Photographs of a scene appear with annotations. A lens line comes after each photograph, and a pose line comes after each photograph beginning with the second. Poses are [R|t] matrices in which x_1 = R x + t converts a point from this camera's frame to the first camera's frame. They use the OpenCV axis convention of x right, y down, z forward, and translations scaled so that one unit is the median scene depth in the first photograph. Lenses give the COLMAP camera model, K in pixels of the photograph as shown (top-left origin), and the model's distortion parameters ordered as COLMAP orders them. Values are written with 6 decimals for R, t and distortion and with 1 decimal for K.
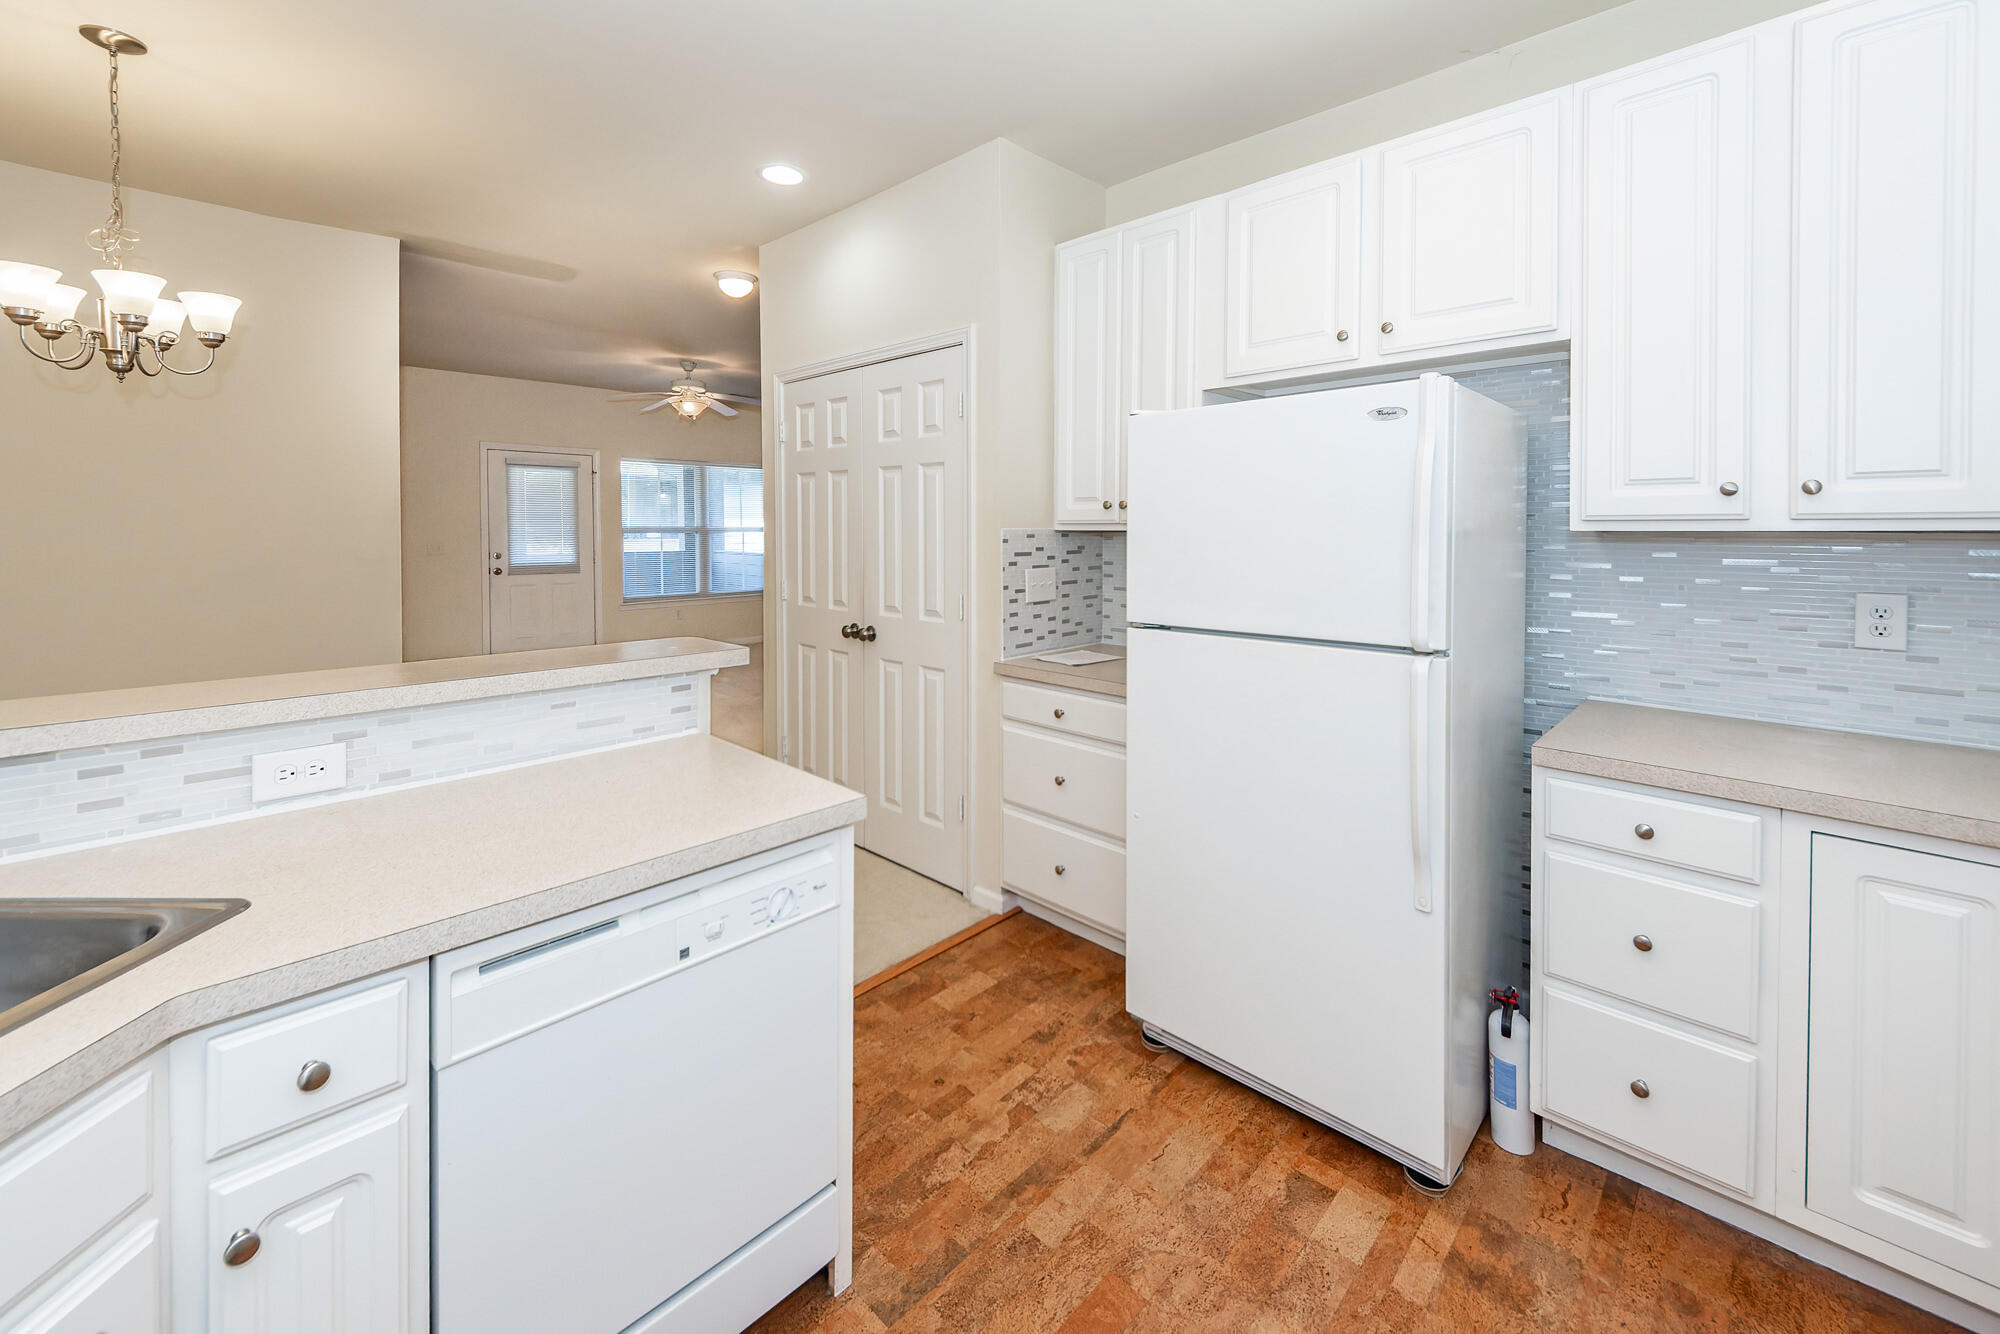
lens RADIAL K [[799.7, 0, 978.1], [0, 799.7, 545.4], [0, 0, 1]] dist [-0.001118, -0.002405]
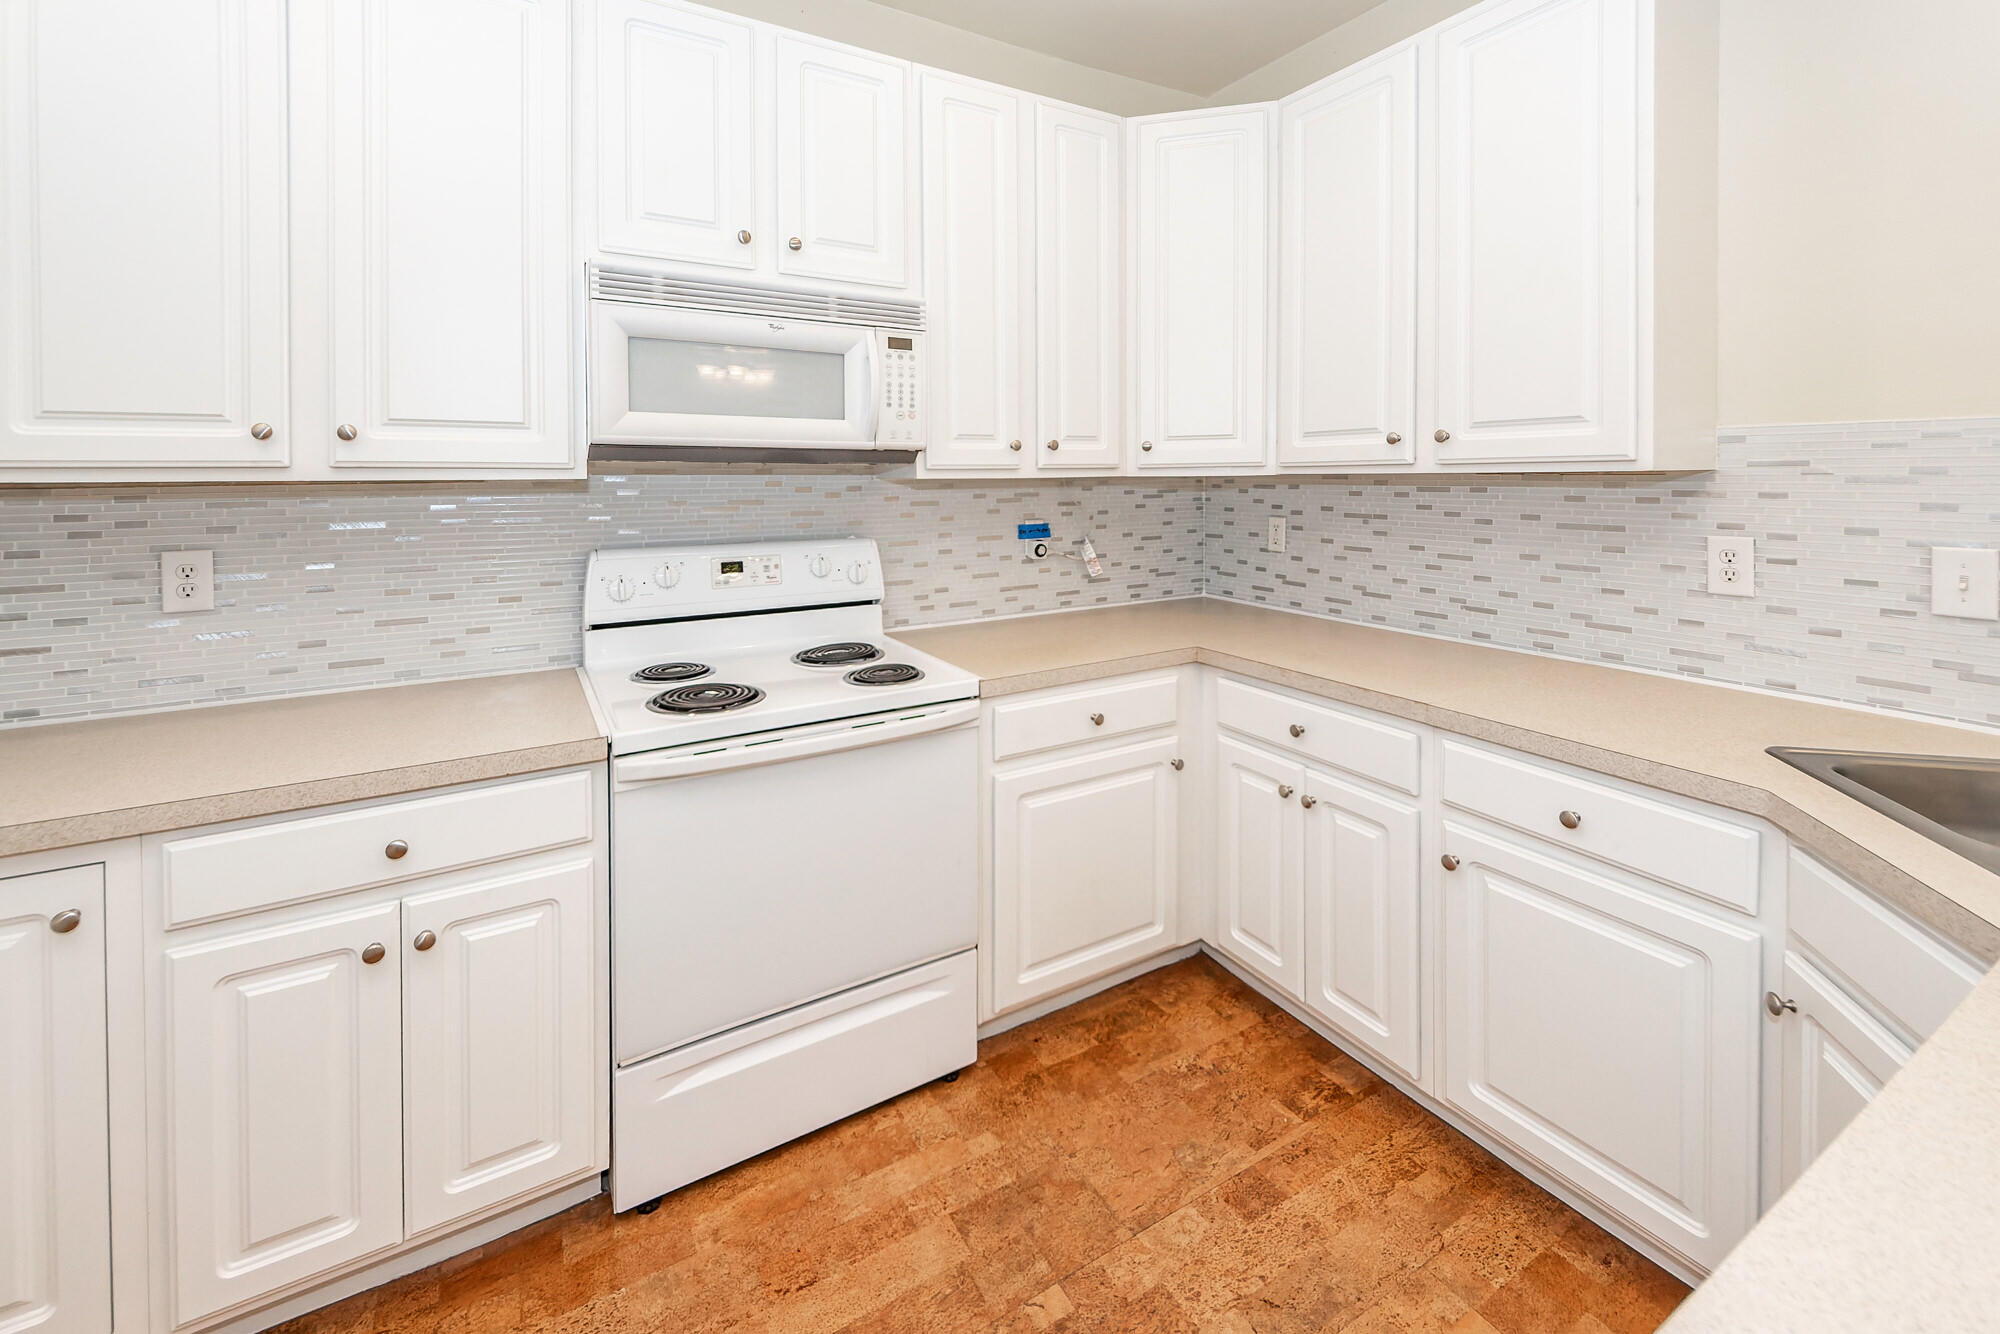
lens RADIAL K [[799.7, 0, 990.2], [0, 799.7, 496.4], [0, 0, 1]] dist [-0.001118, -0.002405]
pose [[-0.968391, 0.001534, 0.249433, -0.011152], [0.012652, 0.998996, 0.042979, -0.013000], [-0.249116, 0.044776, -0.967438, 0.806934]]
